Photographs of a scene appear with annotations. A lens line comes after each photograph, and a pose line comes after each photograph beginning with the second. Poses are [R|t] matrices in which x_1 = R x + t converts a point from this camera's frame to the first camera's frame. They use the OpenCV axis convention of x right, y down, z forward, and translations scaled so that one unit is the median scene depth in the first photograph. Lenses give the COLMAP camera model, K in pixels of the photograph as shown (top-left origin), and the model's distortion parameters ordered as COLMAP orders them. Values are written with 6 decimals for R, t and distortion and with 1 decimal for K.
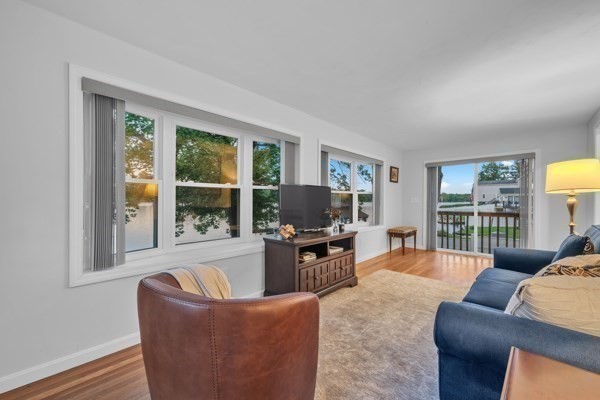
lens RADIAL K [[244.7, 0, 302.2], [0, 244.7, 198.8], [0, 0, 1]] dist [-0.000557, -0.000092]
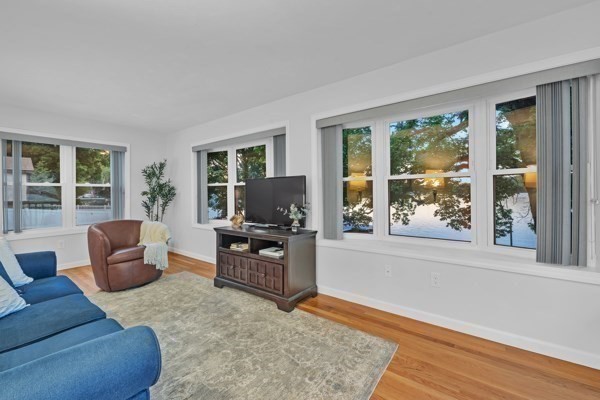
lens RADIAL K [[244.7, 0, 302.1], [0, 244.7, 199.1], [0, 0, 1]] dist [-0.000557, -0.000092]
pose [[0.109356, 0.004578, -0.993992, 1.049819], [0.001403, 0.999988, 0.004760, 0.025869], [0.994002, -0.001915, 0.109348, 1.092329]]
